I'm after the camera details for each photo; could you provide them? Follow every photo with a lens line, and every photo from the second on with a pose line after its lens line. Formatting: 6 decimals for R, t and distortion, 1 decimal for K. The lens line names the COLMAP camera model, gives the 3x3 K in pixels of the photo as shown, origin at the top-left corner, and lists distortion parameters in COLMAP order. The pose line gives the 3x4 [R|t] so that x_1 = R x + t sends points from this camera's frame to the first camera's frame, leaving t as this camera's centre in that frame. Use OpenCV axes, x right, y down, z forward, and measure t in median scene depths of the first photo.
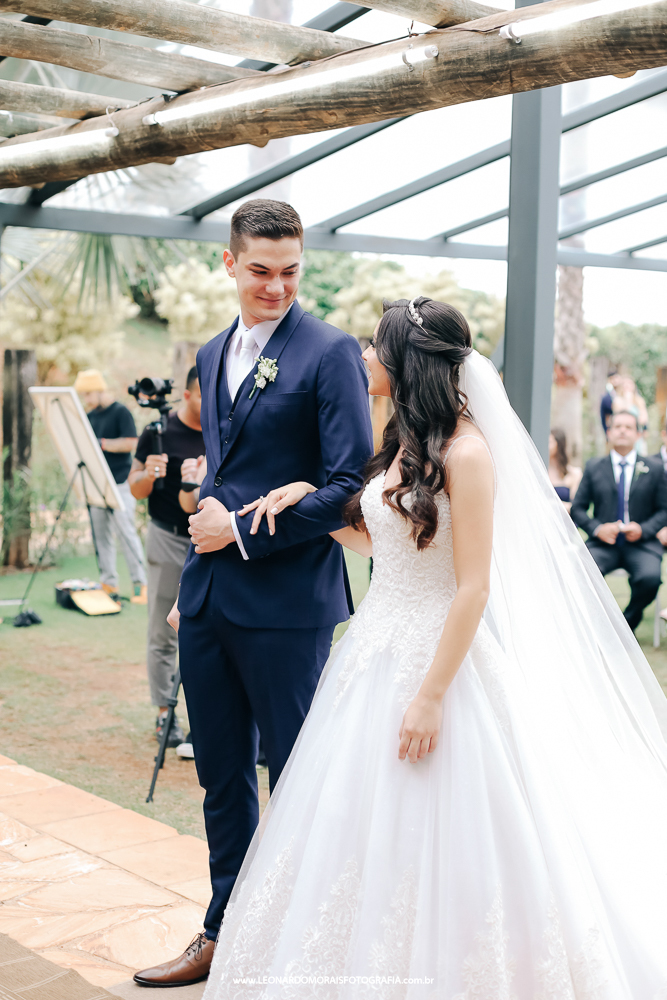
lens RADIAL K [[1477.8, 0, 333.5], [0, 1477.8, 500.0], [0, 0, 1]] dist [-0.069895, 0.122634]
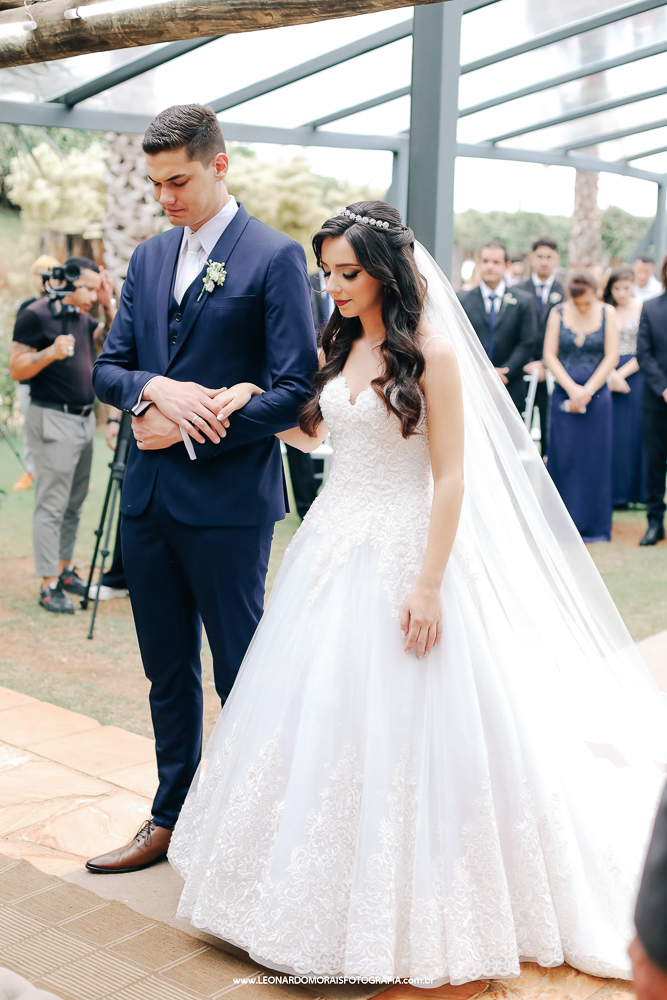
lens RADIAL K [[1464.8, 0, 333.5], [0, 1464.8, 500.0], [0, 0, 1]] dist [-0.018679, 0.018619]
pose [[0.994932, -0.014530, 0.099491, -0.051769], [0.006857, 0.997005, 0.077034, -0.007470], [-0.100312, -0.075961, 0.992052, -0.016007]]
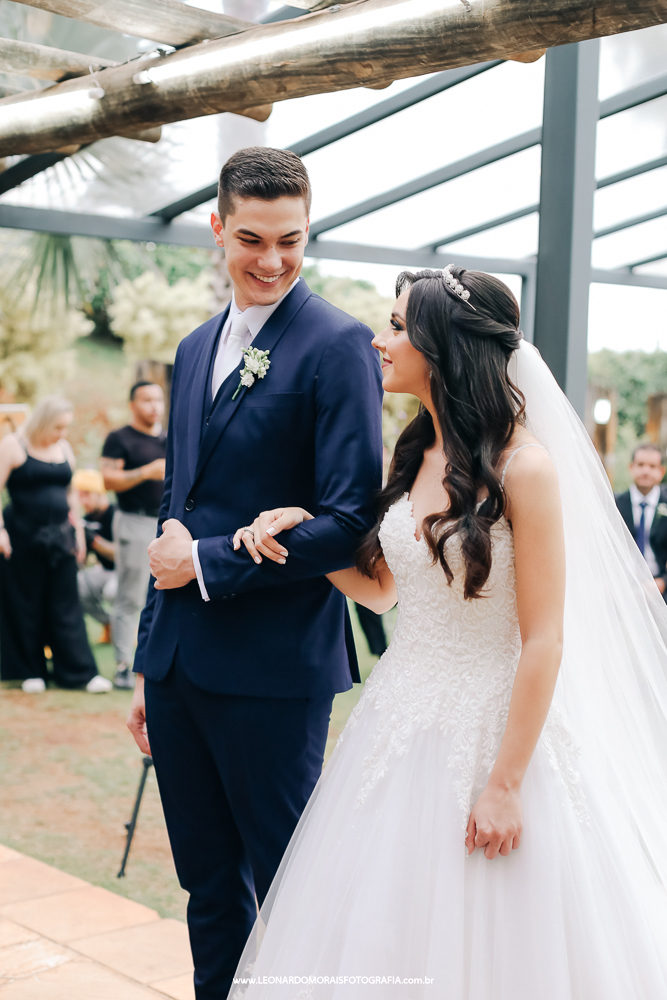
lens RADIAL K [[1582.5, 0, 333.5], [0, 1582.5, 500.0], [0, 0, 1]] dist [-0.034558, -0.099231]
pose [[0.999682, 0.009136, 0.023506, -0.033279], [-0.008610, 0.999712, -0.022383, 0.004489], [-0.023704, 0.022173, 0.999473, 0.091965]]
